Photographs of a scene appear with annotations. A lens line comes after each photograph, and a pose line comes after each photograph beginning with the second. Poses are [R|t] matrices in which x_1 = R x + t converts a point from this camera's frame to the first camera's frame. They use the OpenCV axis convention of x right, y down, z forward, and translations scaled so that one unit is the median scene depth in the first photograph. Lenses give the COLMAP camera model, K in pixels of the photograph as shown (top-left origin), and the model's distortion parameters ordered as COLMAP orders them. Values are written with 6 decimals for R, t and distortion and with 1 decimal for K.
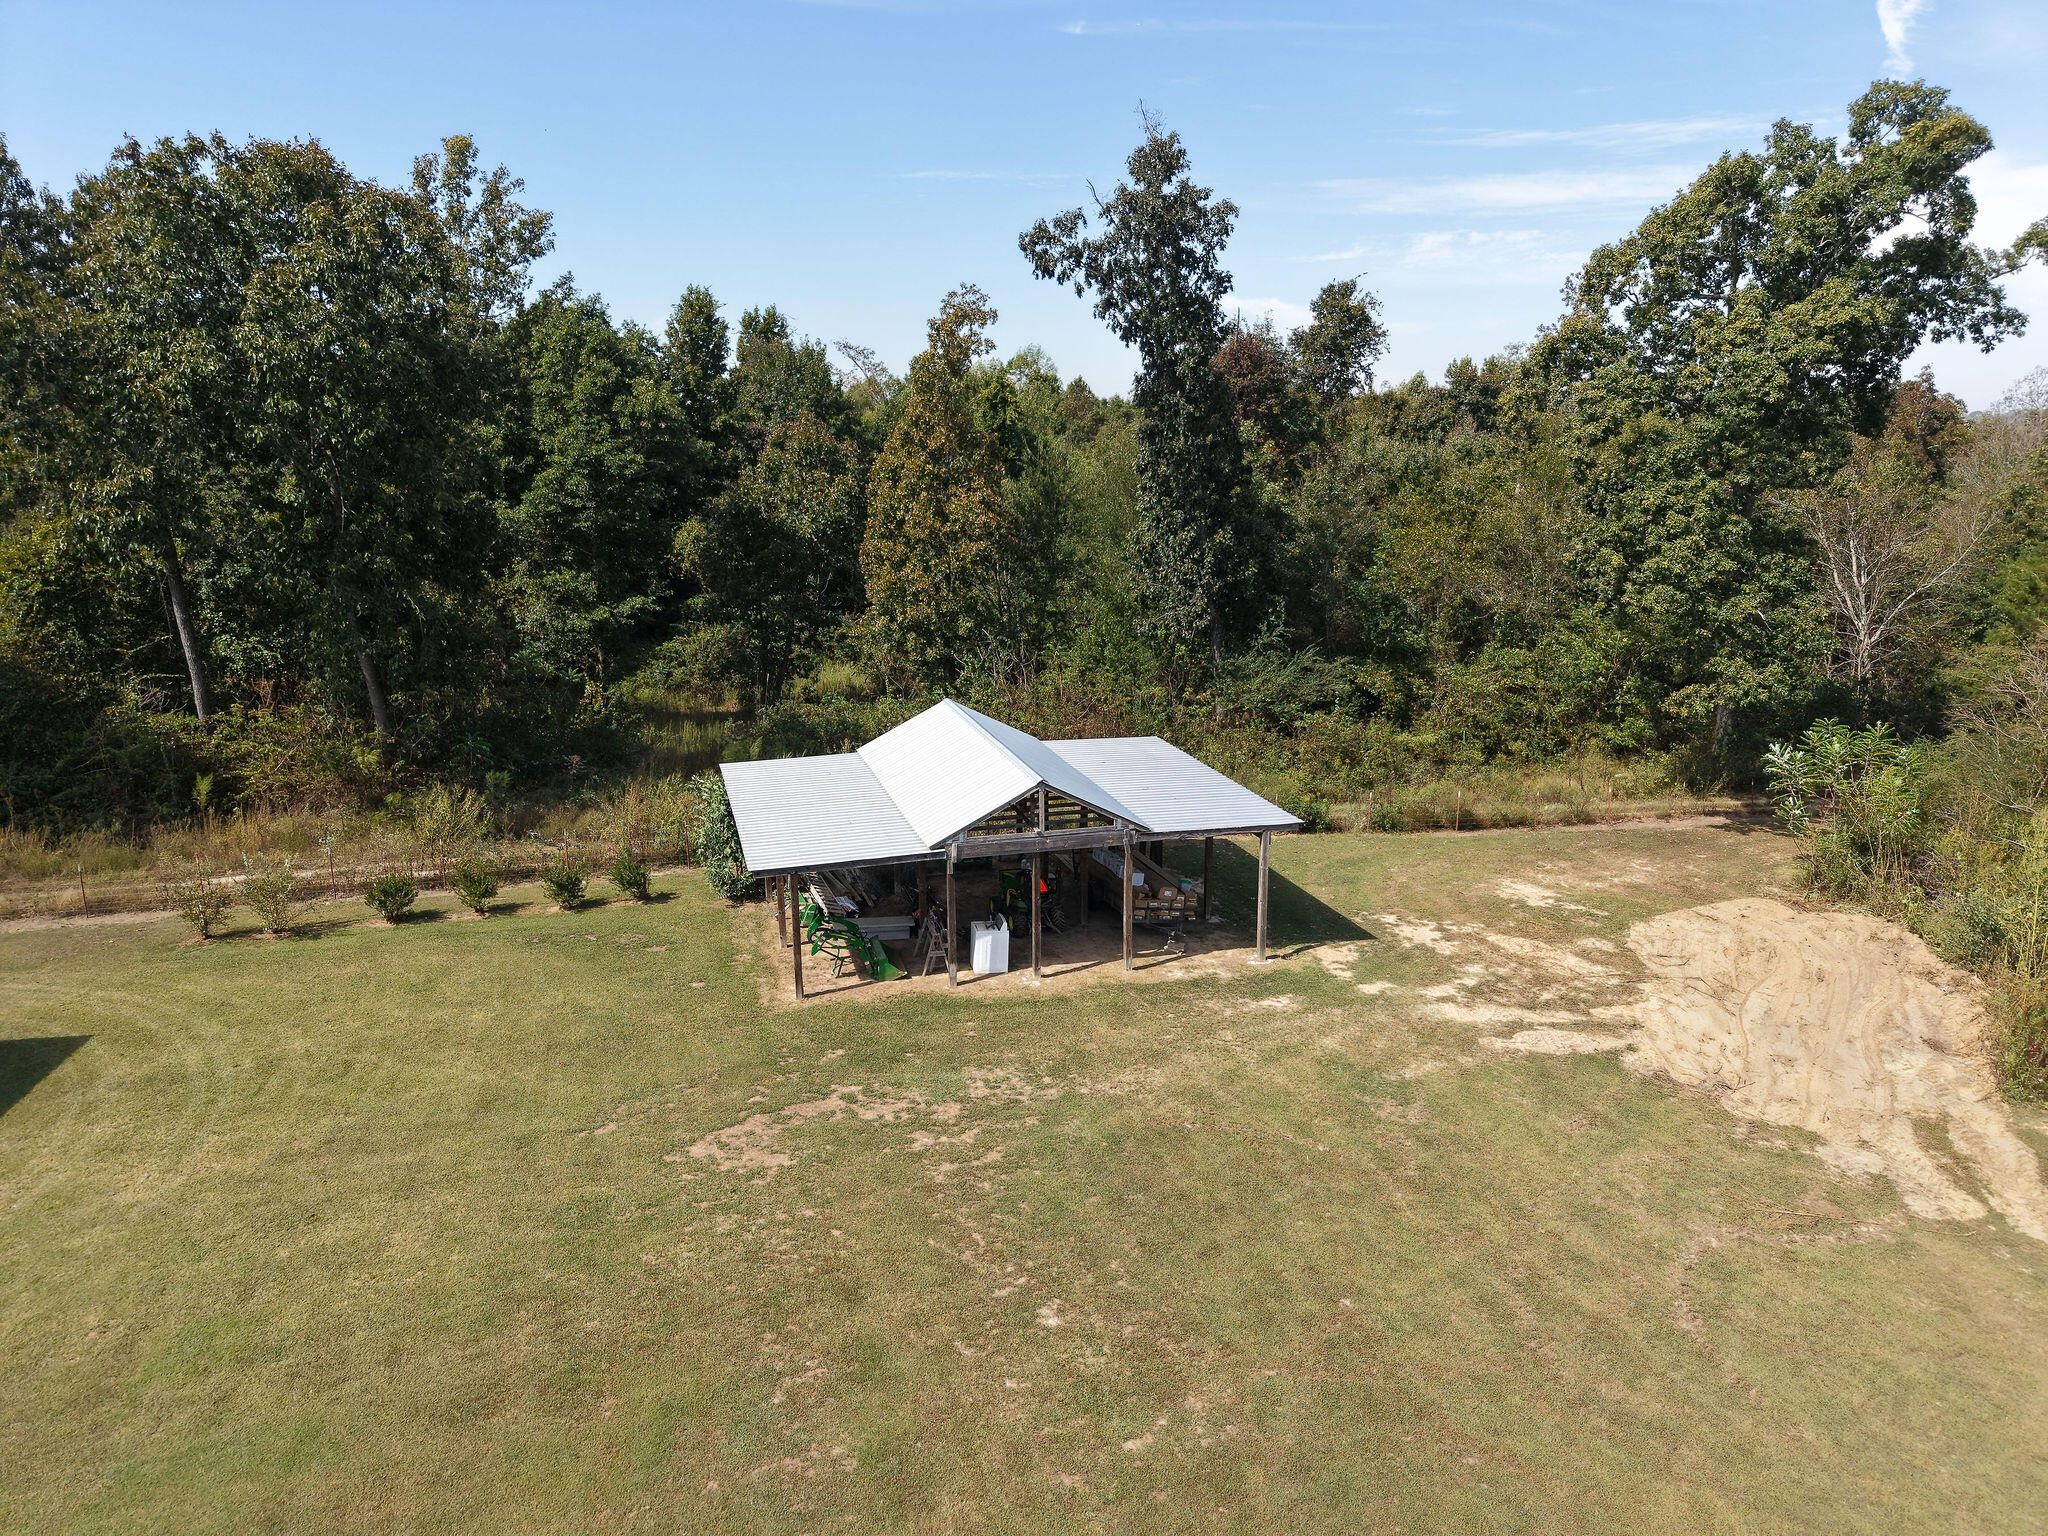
lens RADIAL K [[1387.6, 0, 1026.1], [0, 1387.6, 758.9], [0, 0, 1]] dist [0.005485, -0.000354]
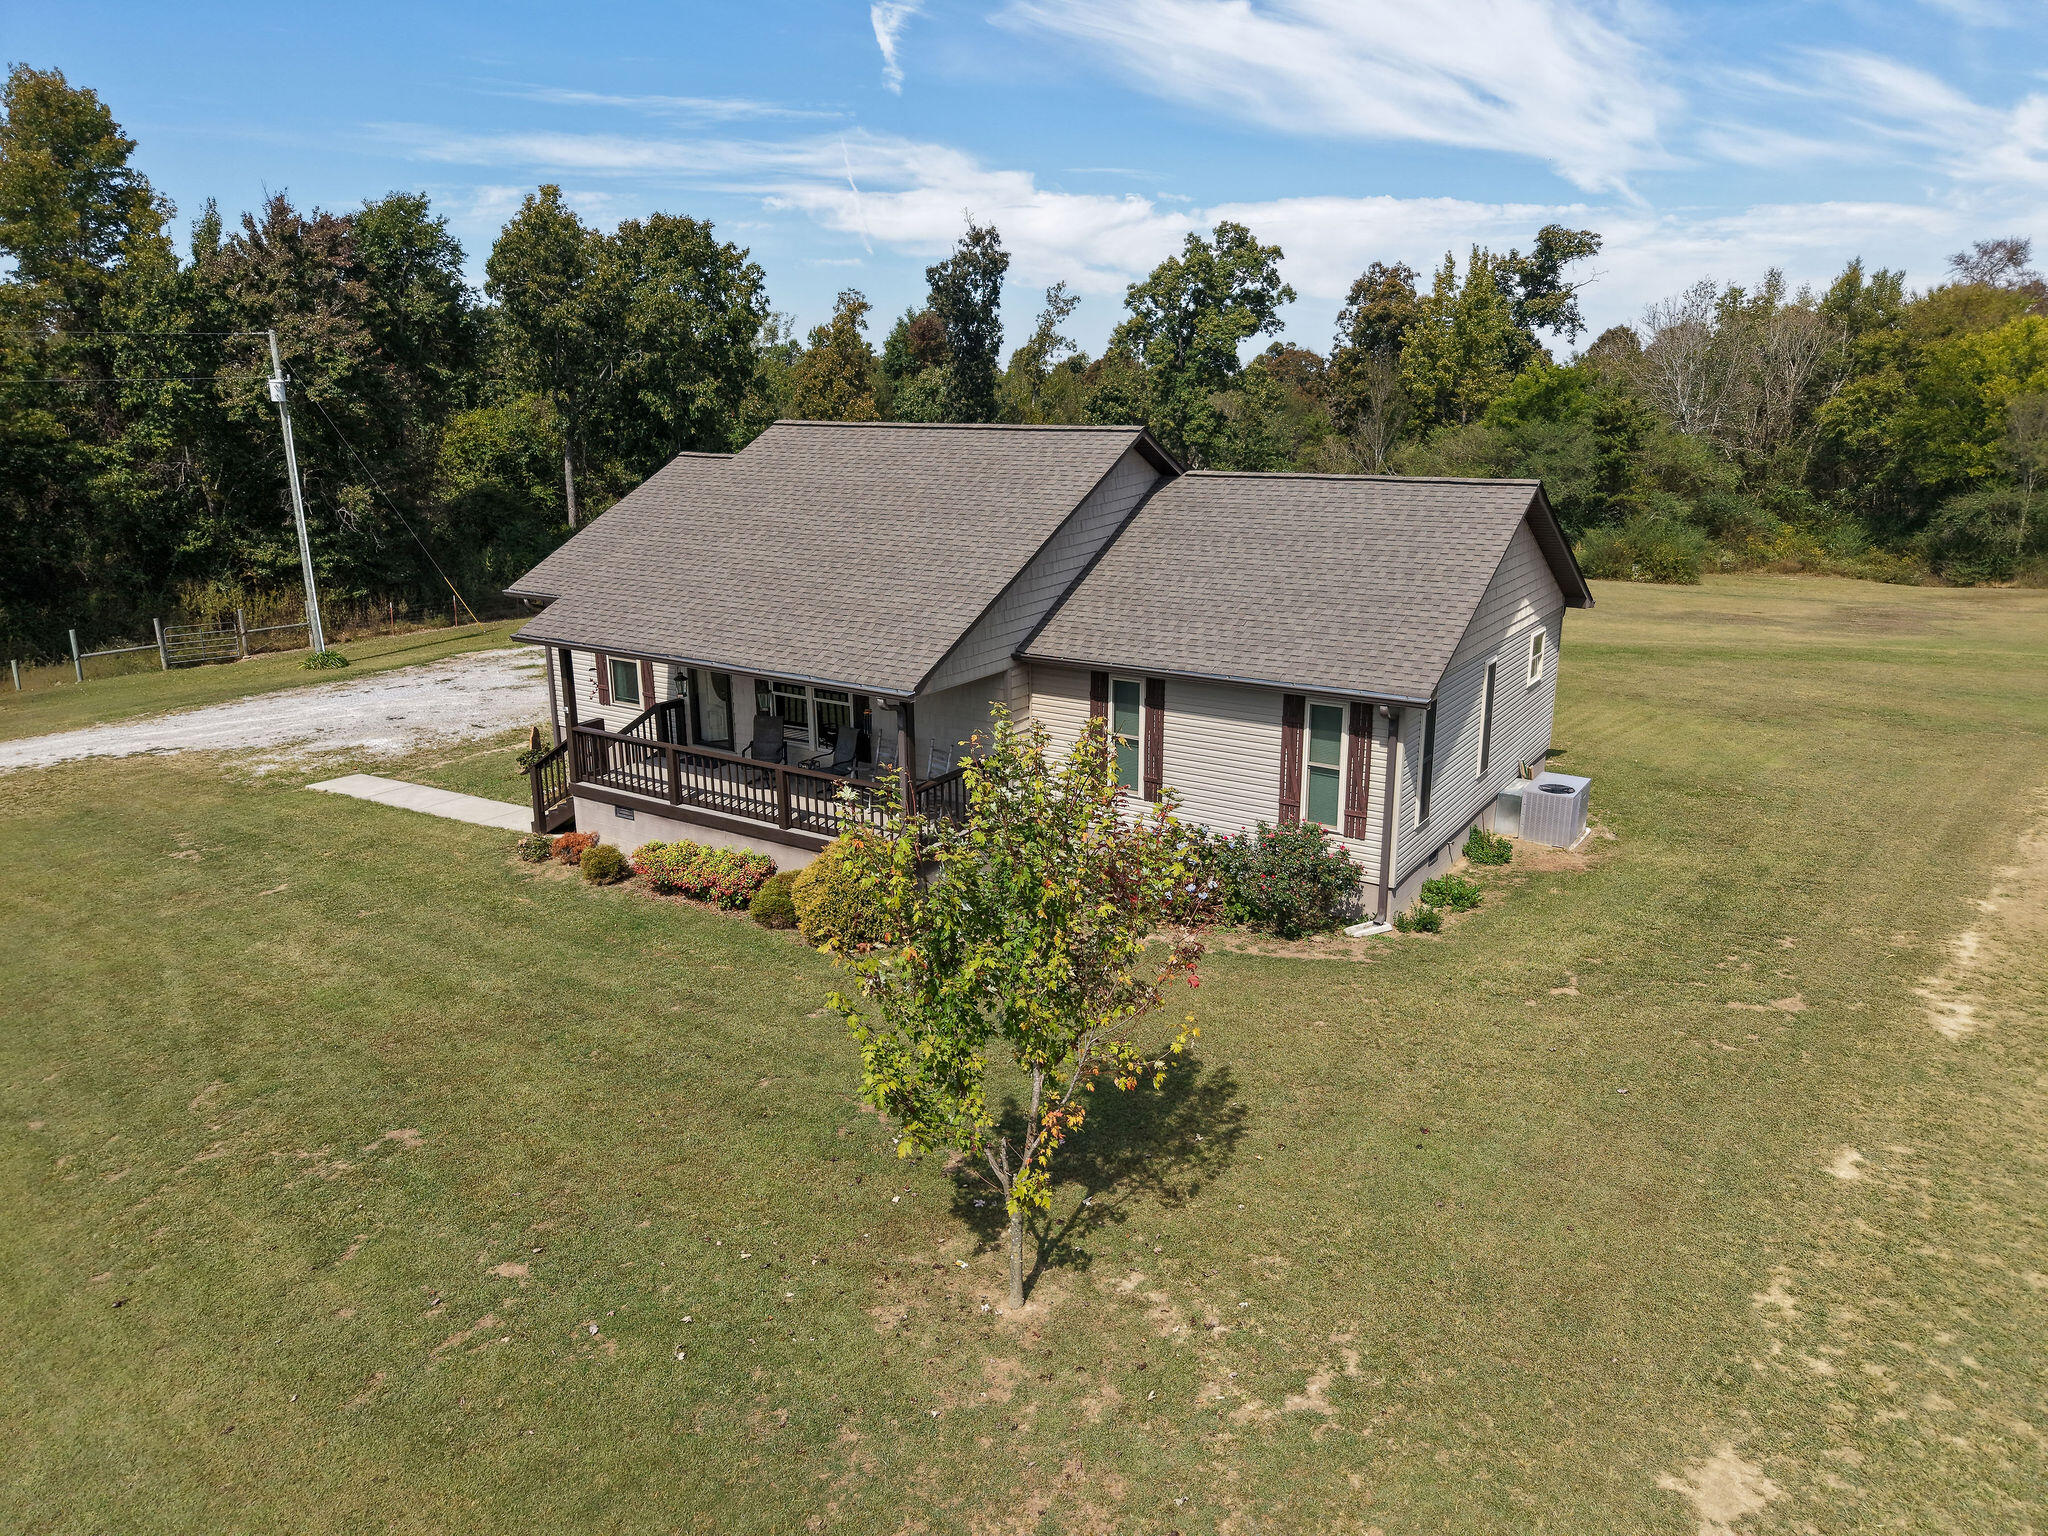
lens RADIAL K [[1387.6, 0, 1033.8], [0, 1387.6, 759.6], [0, 0, 1]] dist [0.005485, -0.000354]
pose [[0.813880, -0.153441, 0.560407, -0.707736], [0.138350, 0.987937, 0.069575, 0.133988], [-0.564322, 0.020906, 0.825290, -0.477339]]
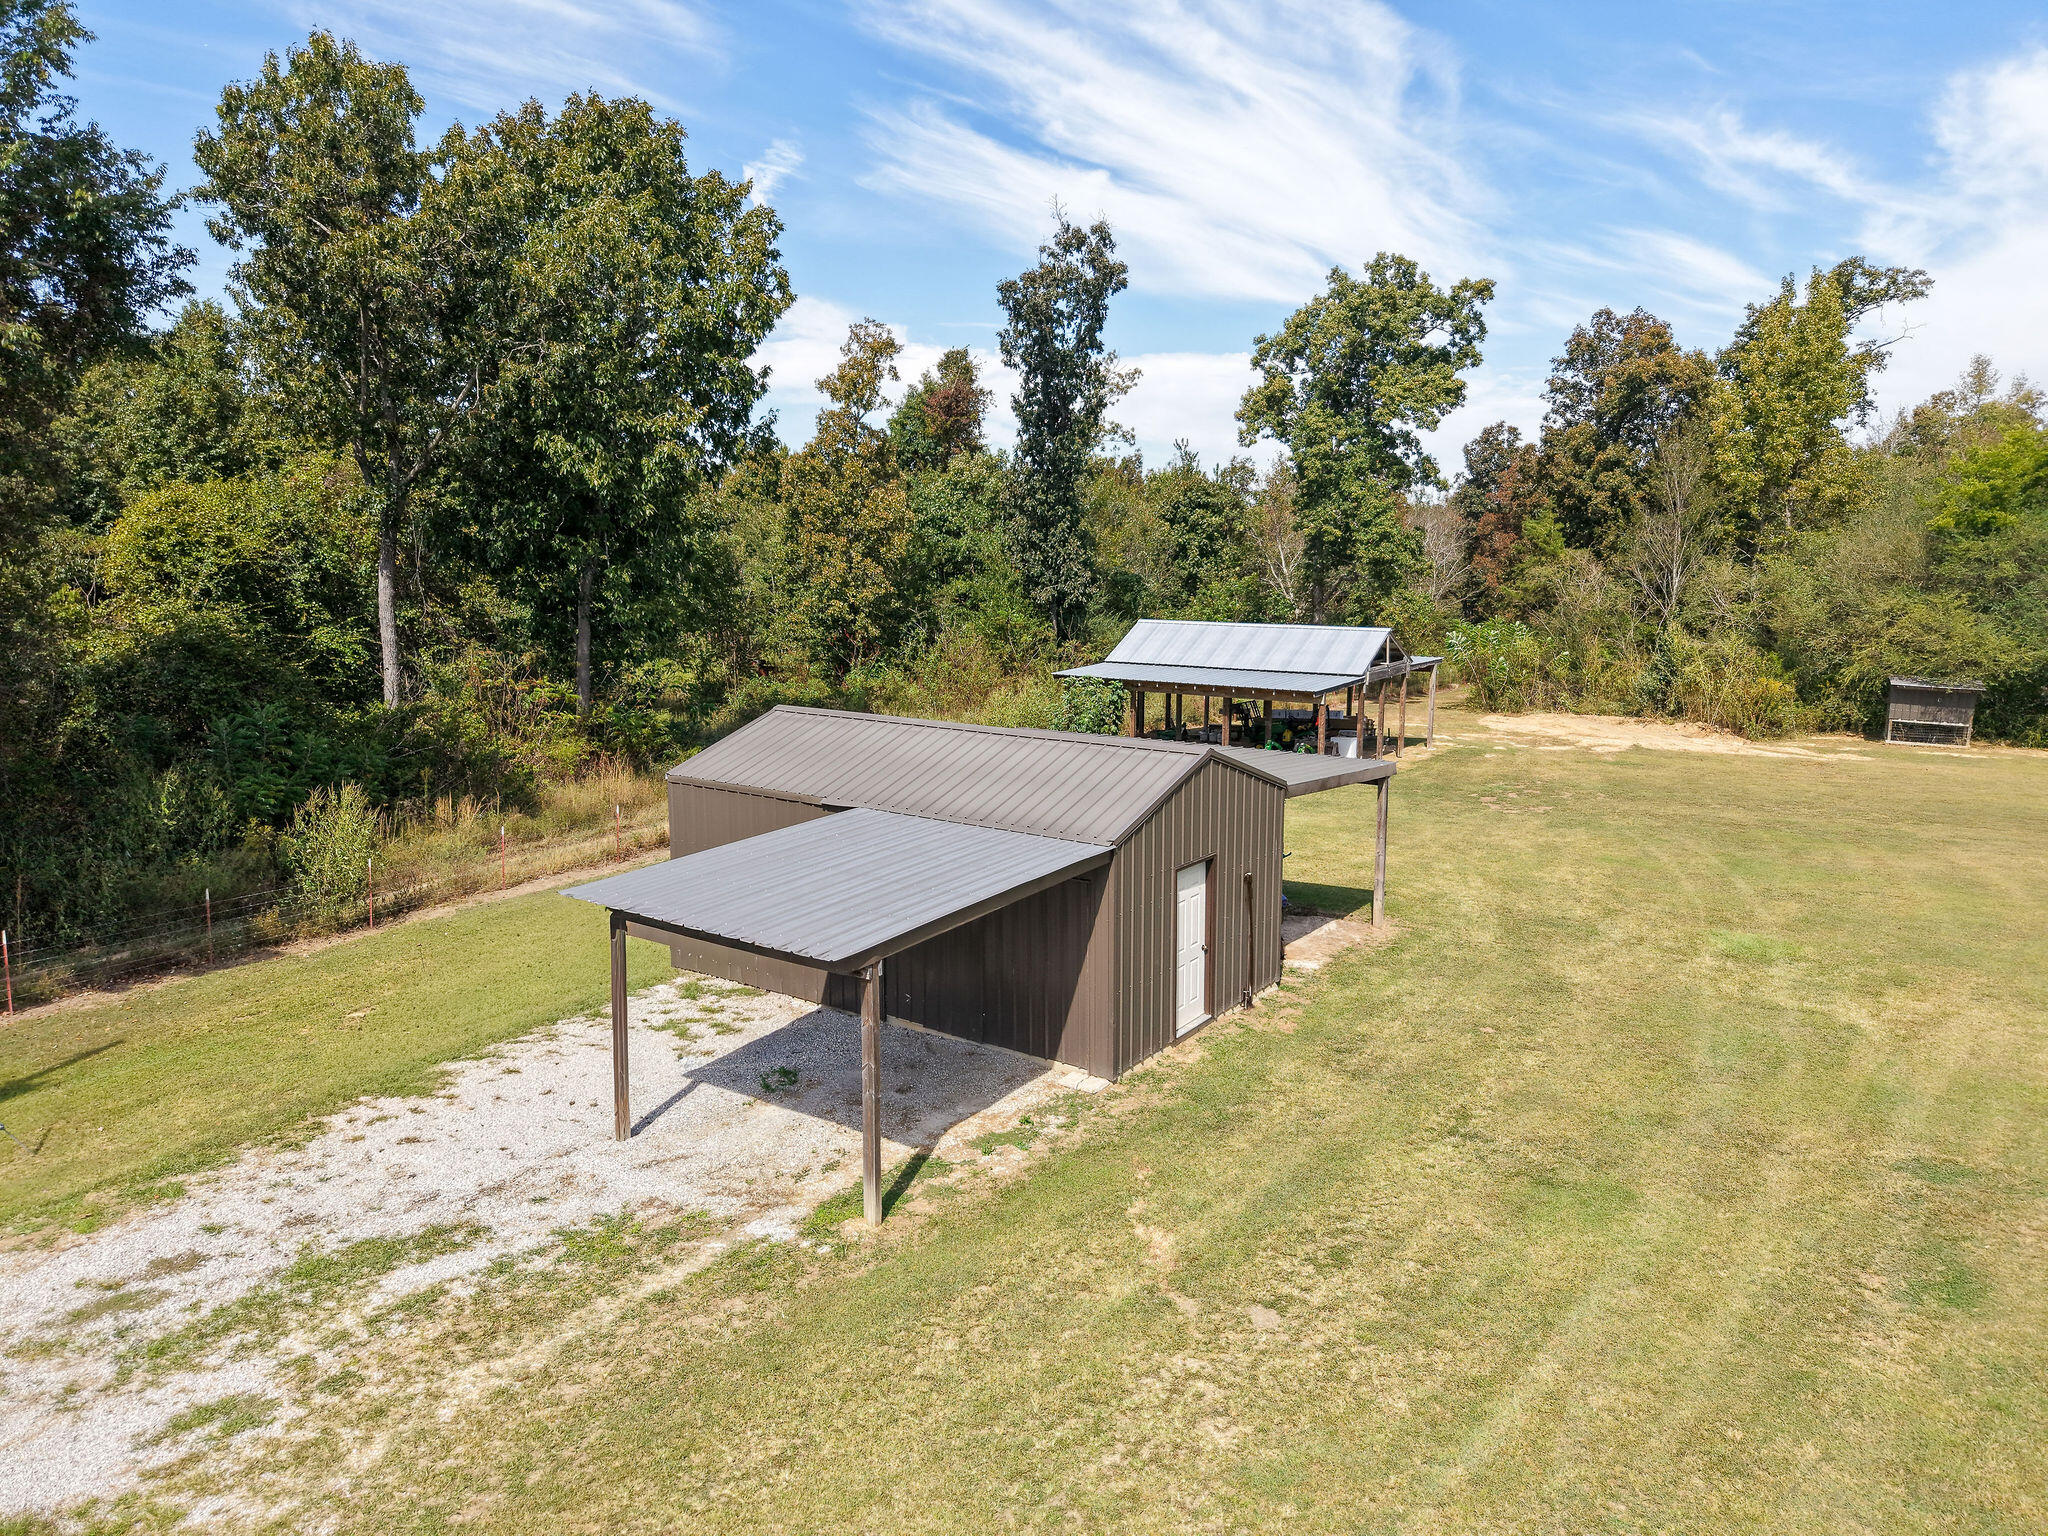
lens RADIAL K [[1387.6, 0, 1016.9], [0, 1387.6, 751.1], [0, 0, 1]] dist [0.005485, -0.000354]
pose [[0.764279, -0.101801, 0.636800, -0.530202], [0.151732, 0.988127, -0.024141, 0.049217], [-0.626782, 0.115073, 0.770651, 0.034883]]
